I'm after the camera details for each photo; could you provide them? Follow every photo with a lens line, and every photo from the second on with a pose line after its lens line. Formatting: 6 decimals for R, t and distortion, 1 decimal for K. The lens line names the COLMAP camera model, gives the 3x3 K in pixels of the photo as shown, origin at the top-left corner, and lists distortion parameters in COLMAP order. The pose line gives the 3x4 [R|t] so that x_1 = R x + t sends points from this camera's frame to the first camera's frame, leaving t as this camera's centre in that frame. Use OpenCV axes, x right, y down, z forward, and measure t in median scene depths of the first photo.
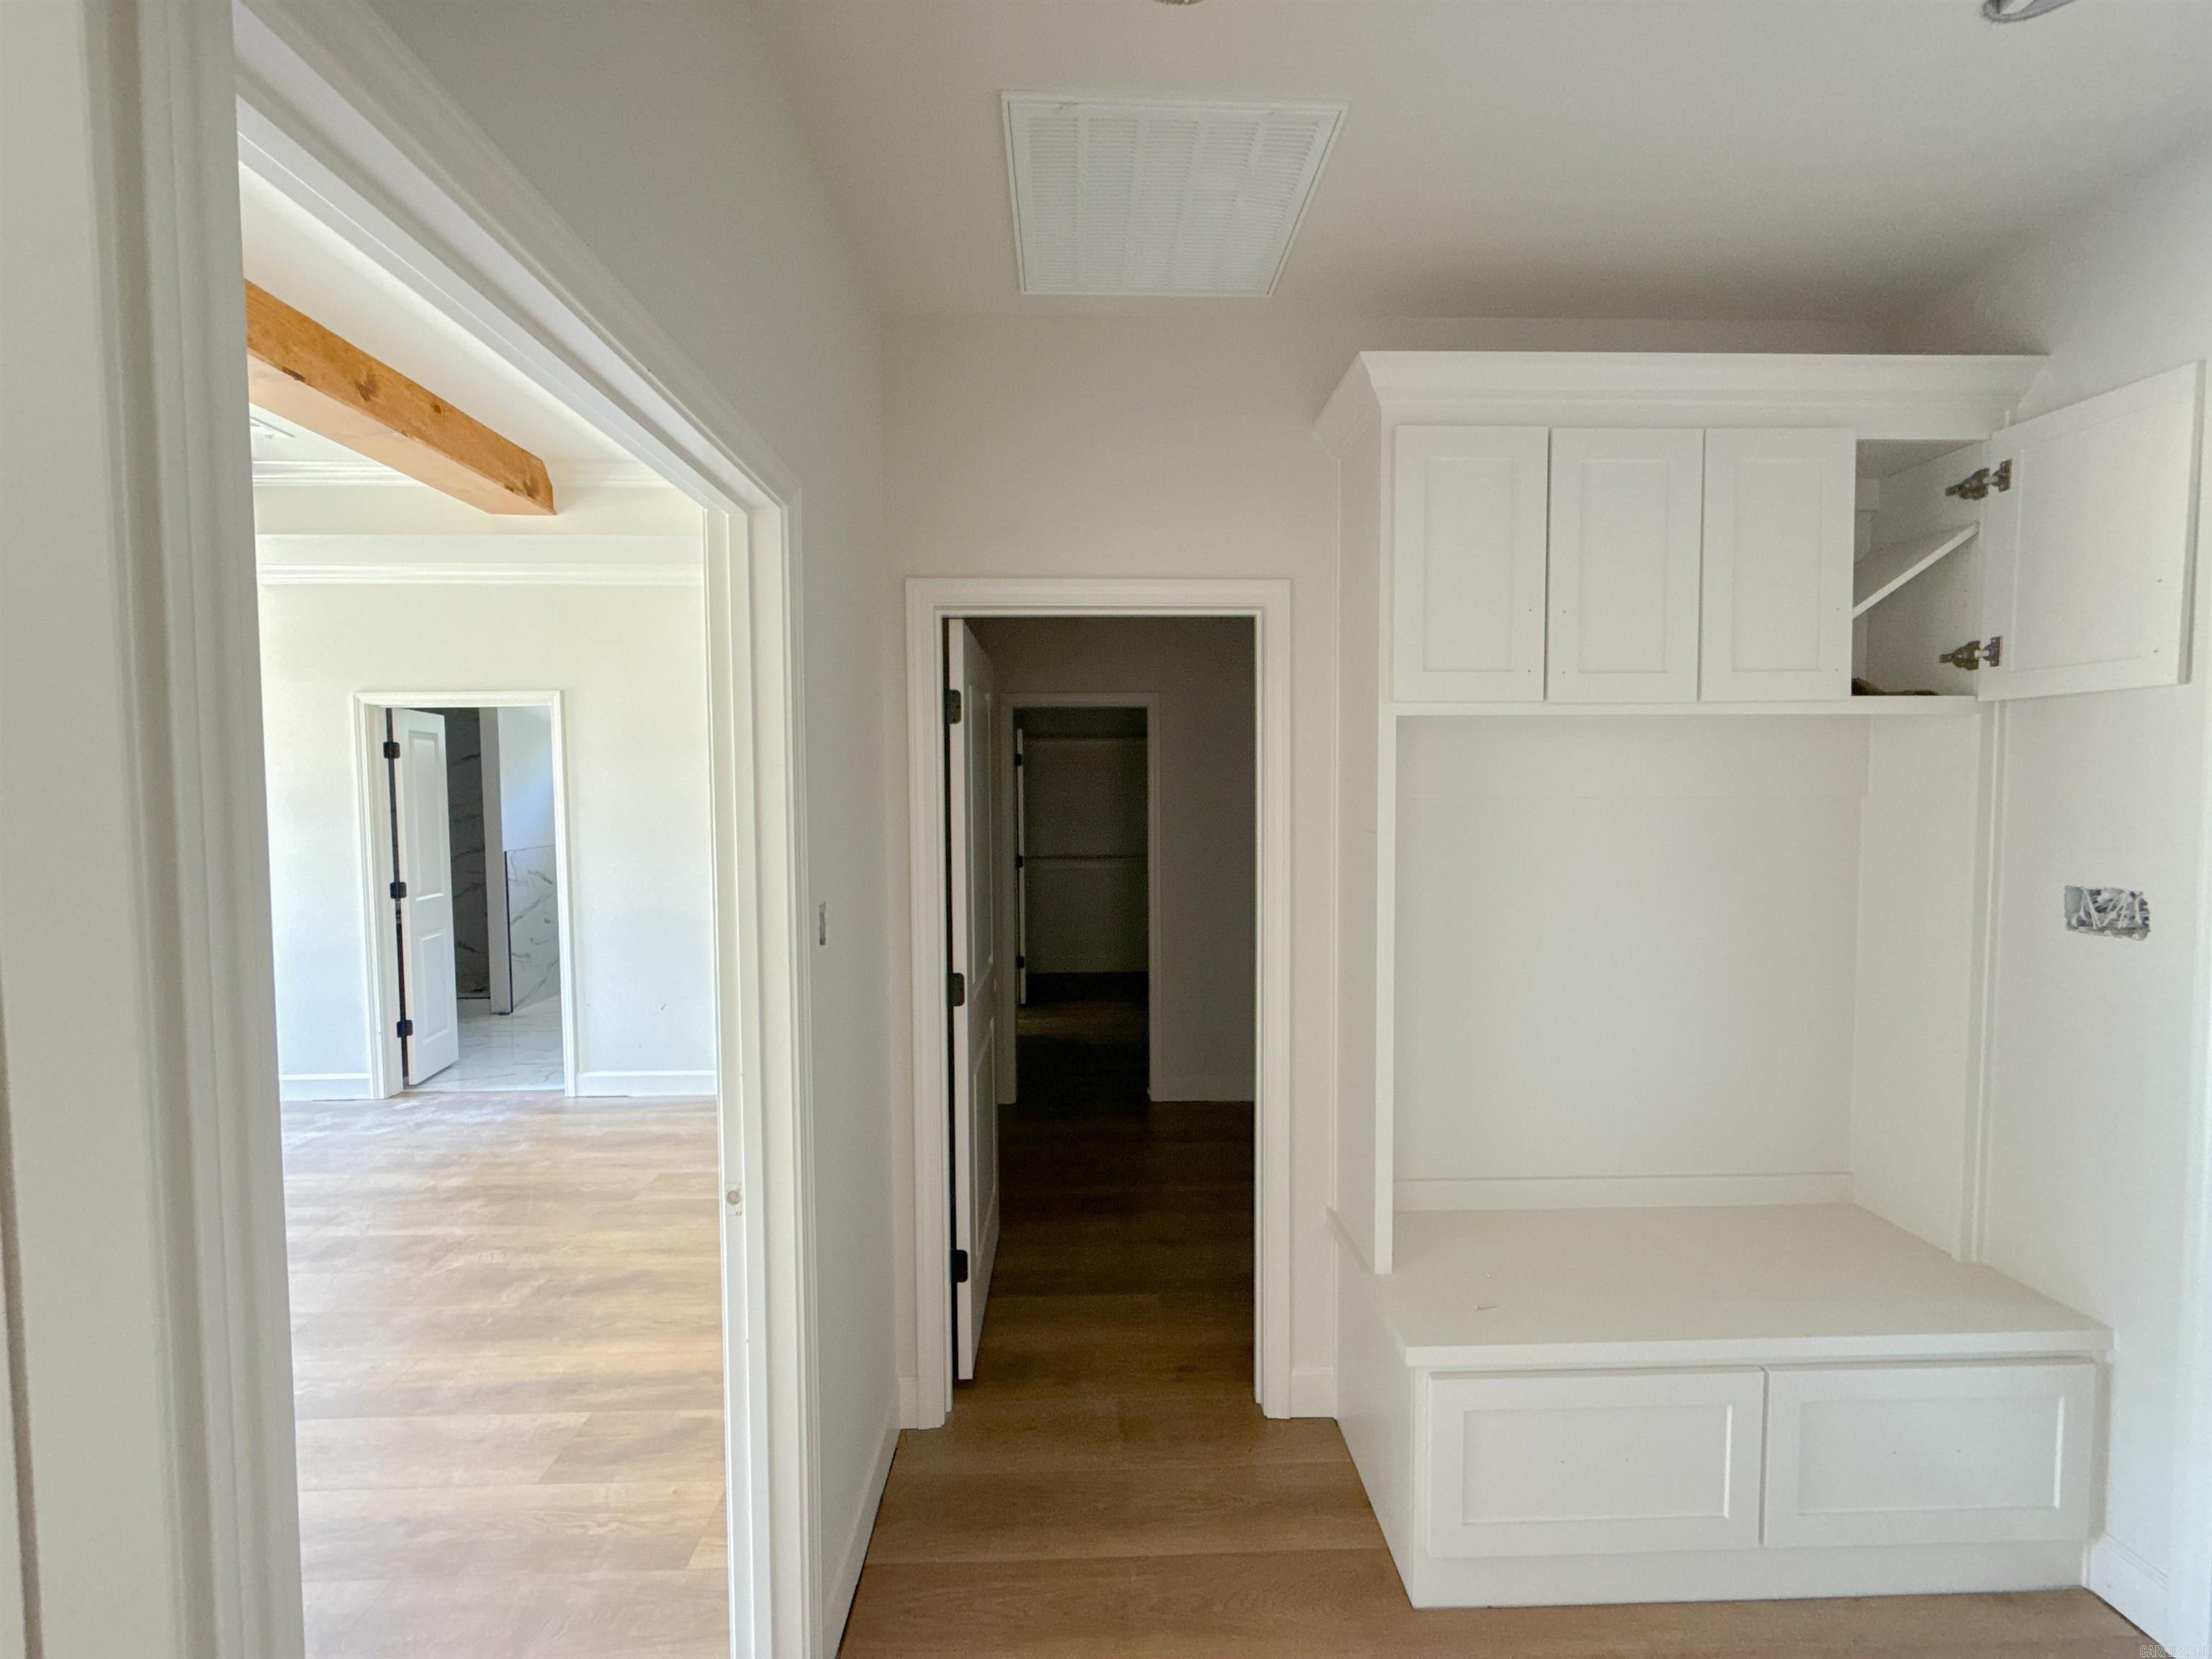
lens RADIAL K [[883.6, 0, 1103.3], [0, 883.6, 827.5], [0, 0, 1]] dist [0.000674, -0.000326]
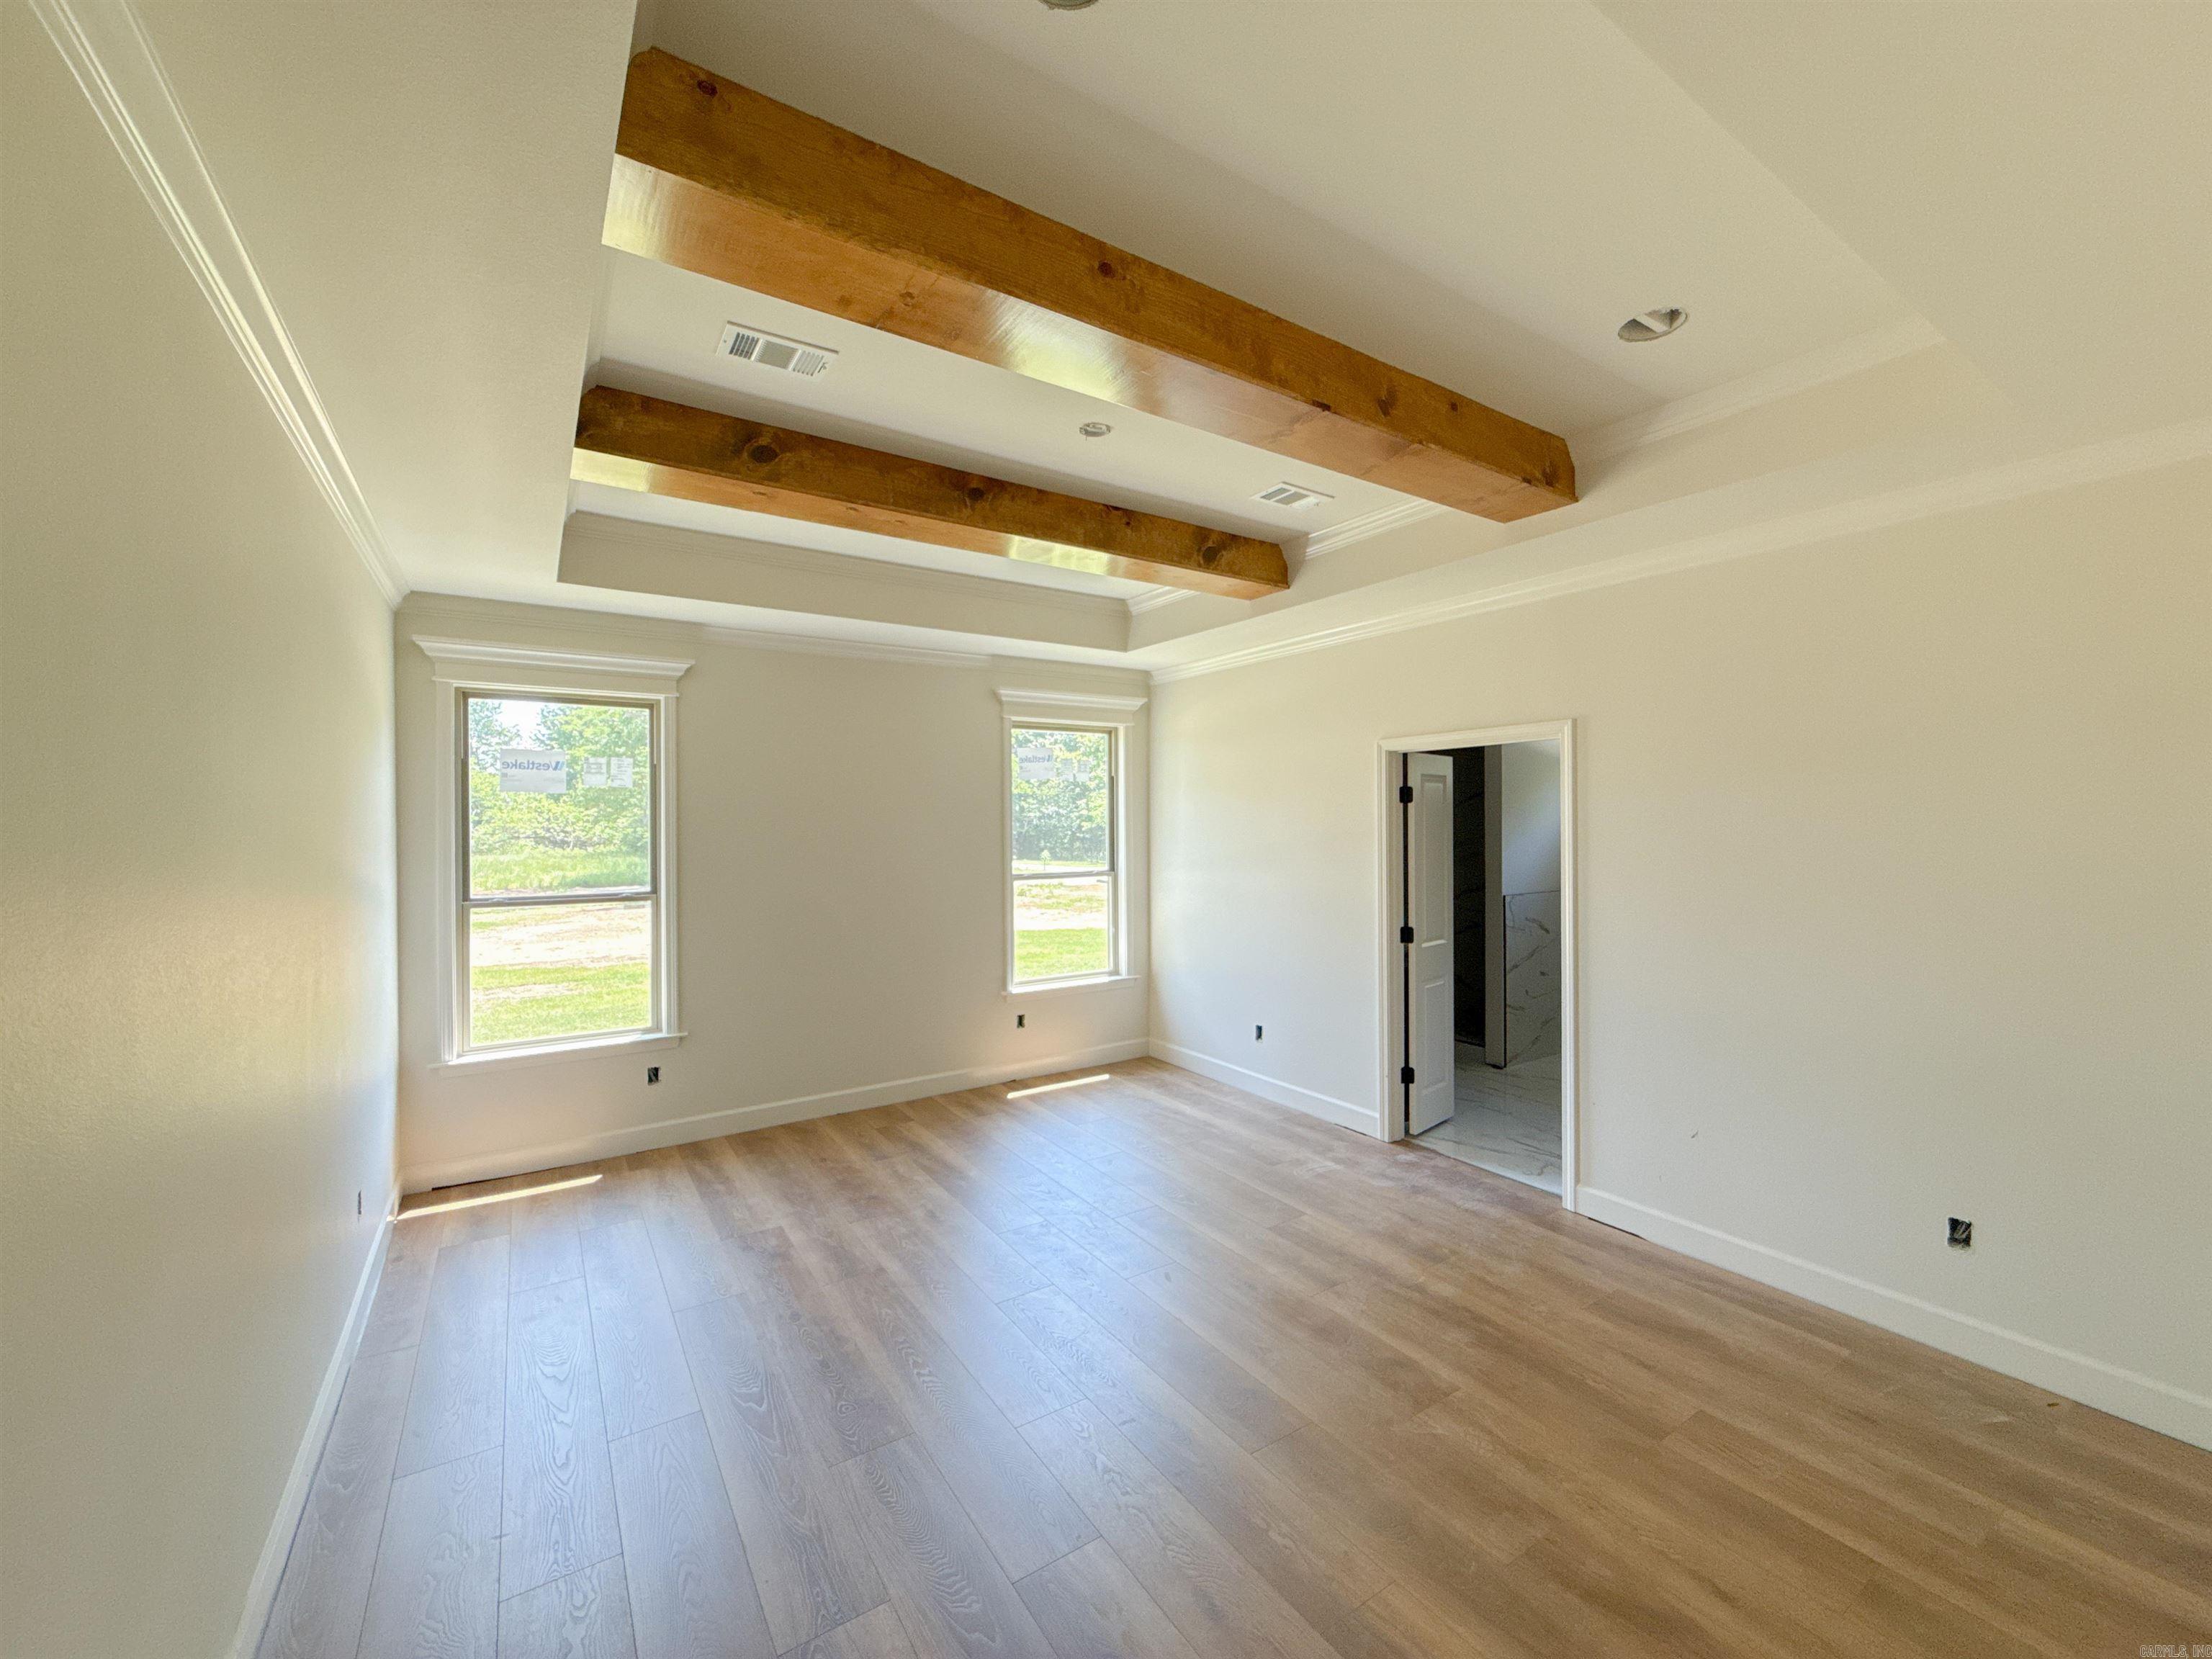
lens RADIAL K [[890.0, 0, 1106.0], [0, 890.0, 829.5], [0, 0, 1]] dist [-0.000409, -0.000057]
pose [[0.529231, 0.011258, -0.848403, -0.134391], [-0.035854, 0.999316, -0.009105, -0.027657], [0.847720, 0.035237, 0.529273, 0.186981]]
